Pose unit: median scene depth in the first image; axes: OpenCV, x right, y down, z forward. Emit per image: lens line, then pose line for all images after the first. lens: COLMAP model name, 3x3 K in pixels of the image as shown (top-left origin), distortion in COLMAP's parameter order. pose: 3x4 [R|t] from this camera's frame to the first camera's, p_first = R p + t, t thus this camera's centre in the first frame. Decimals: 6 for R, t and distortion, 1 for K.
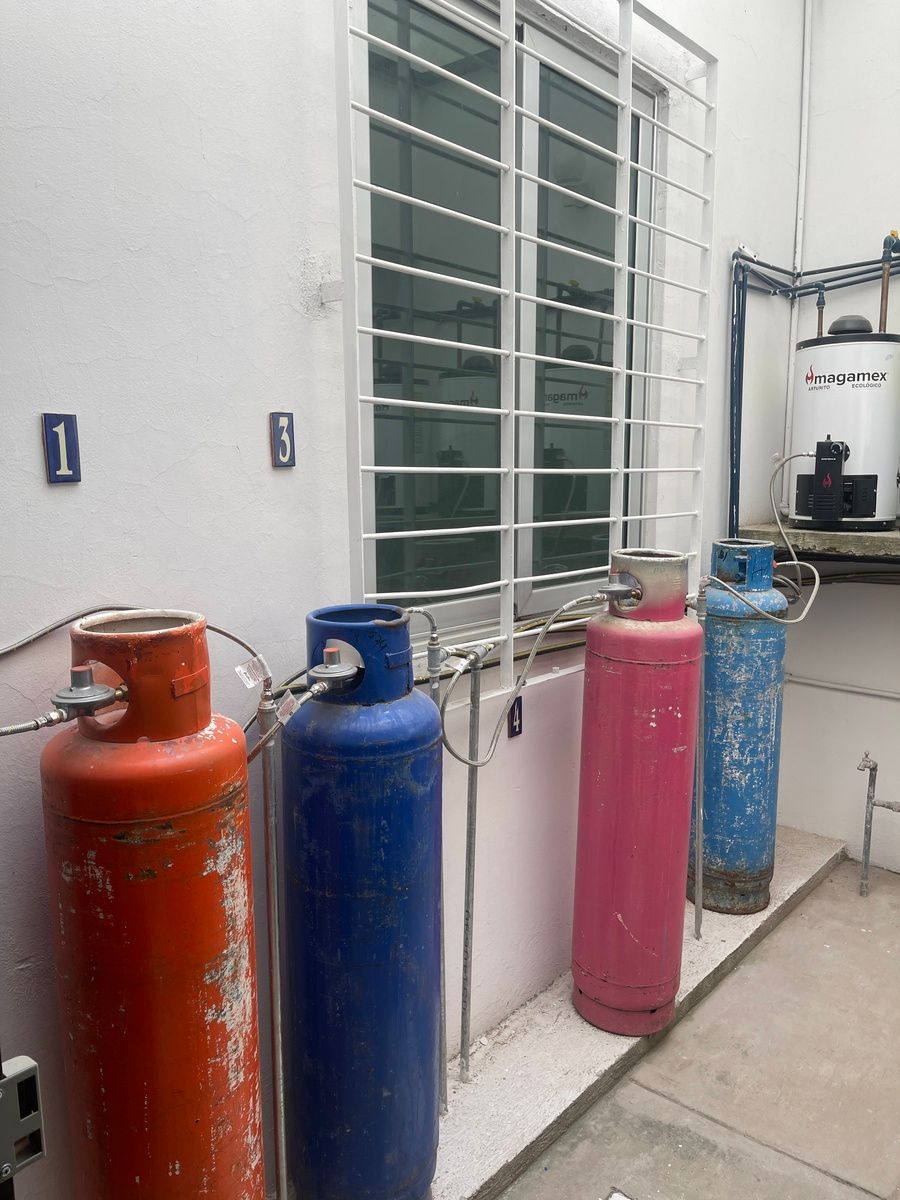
lens RADIAL K [[925.1, 0, 453.8], [0, 925.1, 613.8], [0, 0, 1]] dist [0.081400, -0.120937]
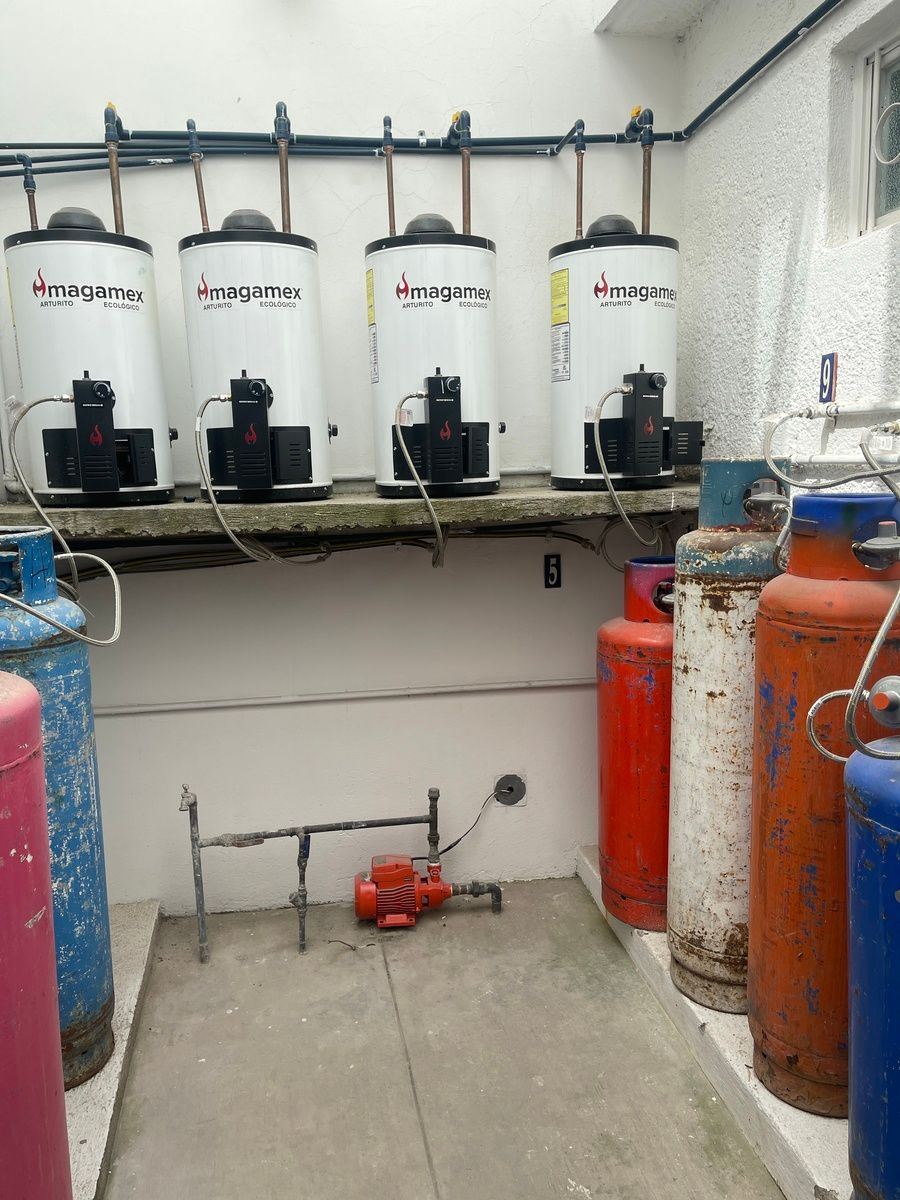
lens RADIAL K [[1030.4, 0, 450.0], [0, 1030.4, 600.0], [0, 0, 1]] dist [-0.046657, -0.006946]
pose [[0.338081, -0.138950, 0.930803, -0.243005], [0.130414, 0.986416, 0.099884, -0.061445], [-0.932037, 0.087621, 0.351610, 0.483742]]
